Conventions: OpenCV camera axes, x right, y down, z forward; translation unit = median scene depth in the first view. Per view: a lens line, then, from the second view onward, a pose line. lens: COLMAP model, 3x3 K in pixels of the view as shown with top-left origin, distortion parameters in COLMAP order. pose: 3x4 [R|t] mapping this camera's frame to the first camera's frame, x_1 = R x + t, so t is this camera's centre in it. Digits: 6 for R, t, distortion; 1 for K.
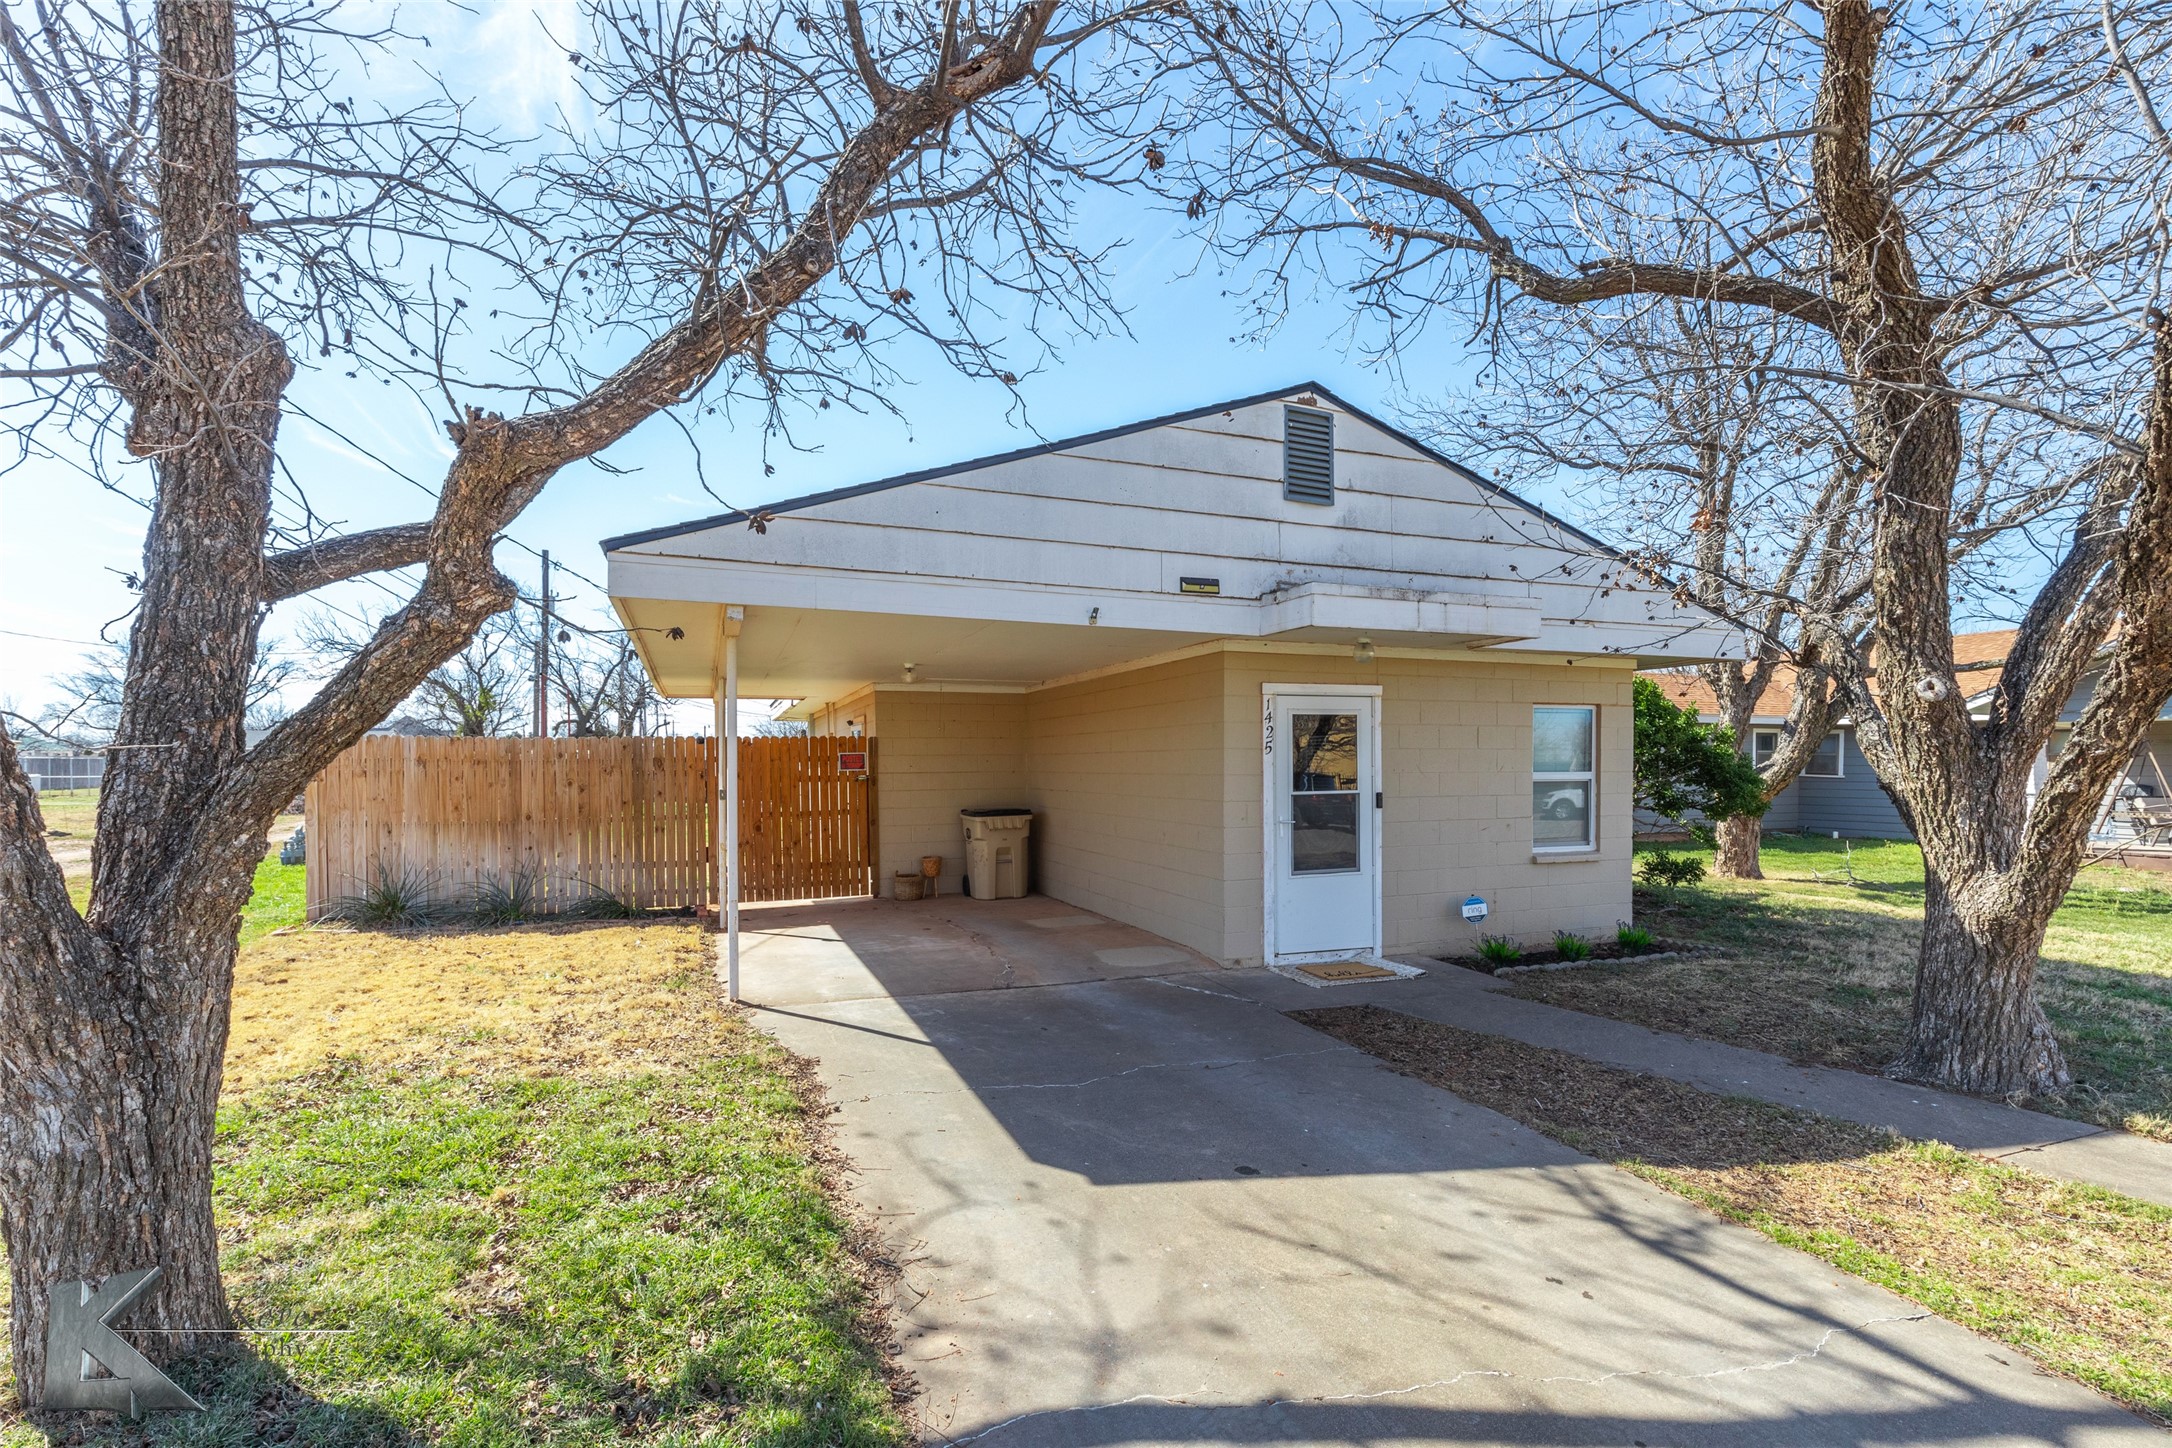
lens RADIAL K [[1001.1, 0, 1083.1], [0, 1001.1, 793.1], [0, 0, 1]] dist [0.008451, 0.000199]
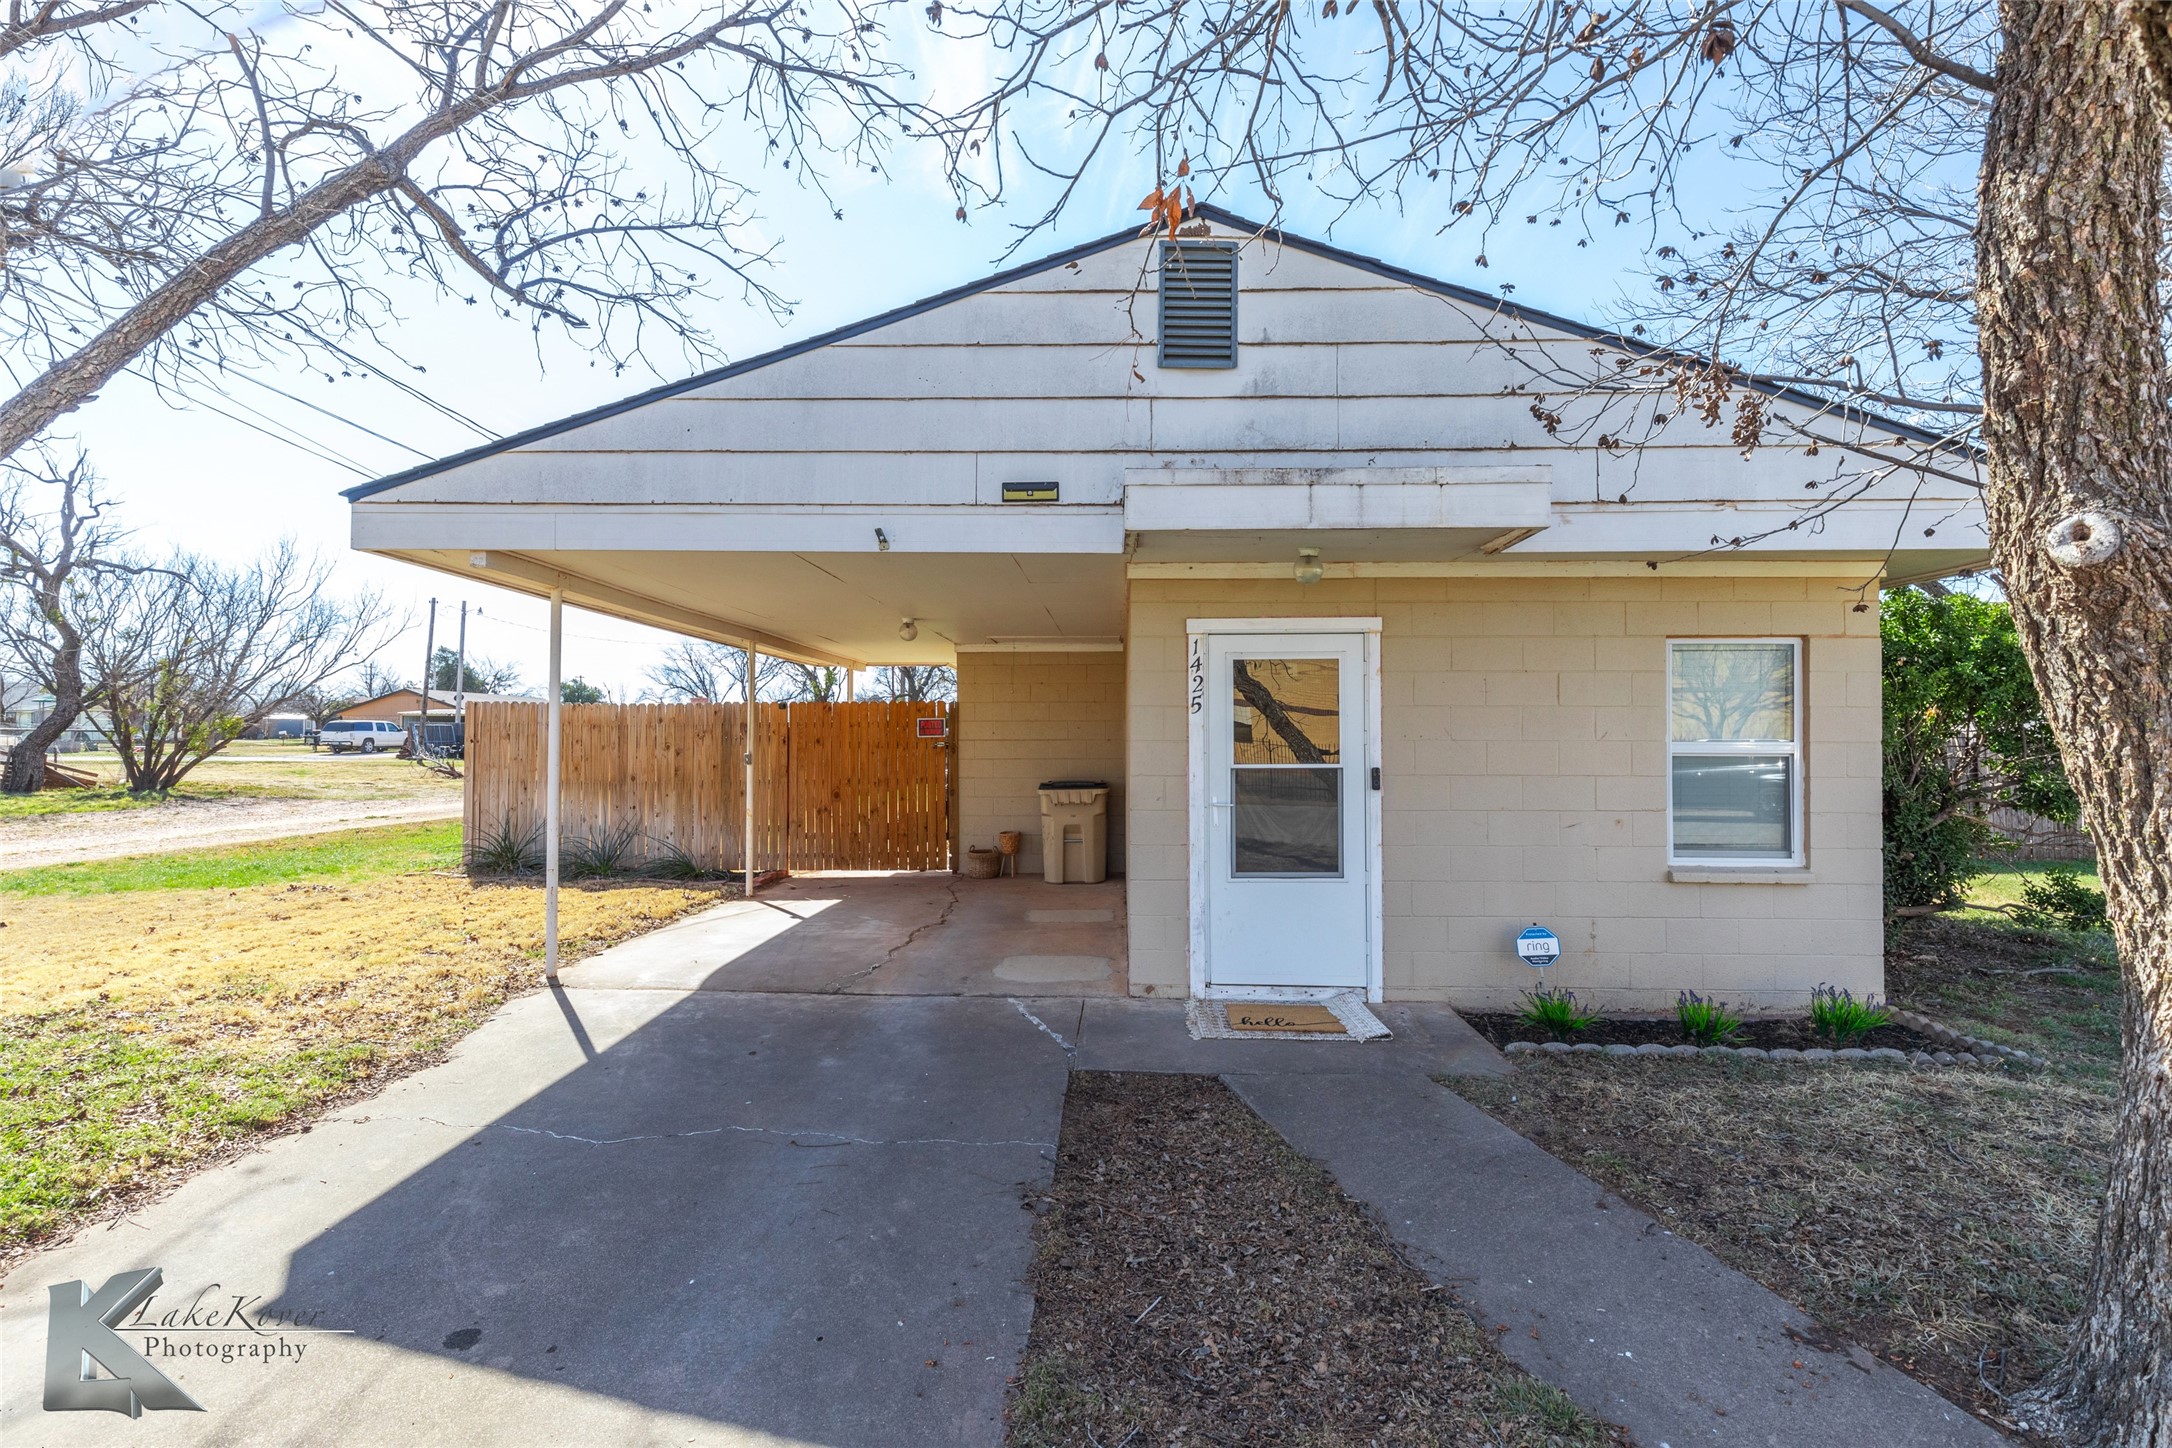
lens RADIAL K [[997.8, 0, 1074.6], [0, 997.8, 732.6], [0, 0, 1]] dist [0.009692, 0.000045]
pose [[0.918392, 0.003489, -0.395656, 0.434991], [-0.017251, 0.999363, -0.031230, 0.000401], [0.395296, 0.035507, 0.917867, 0.306790]]
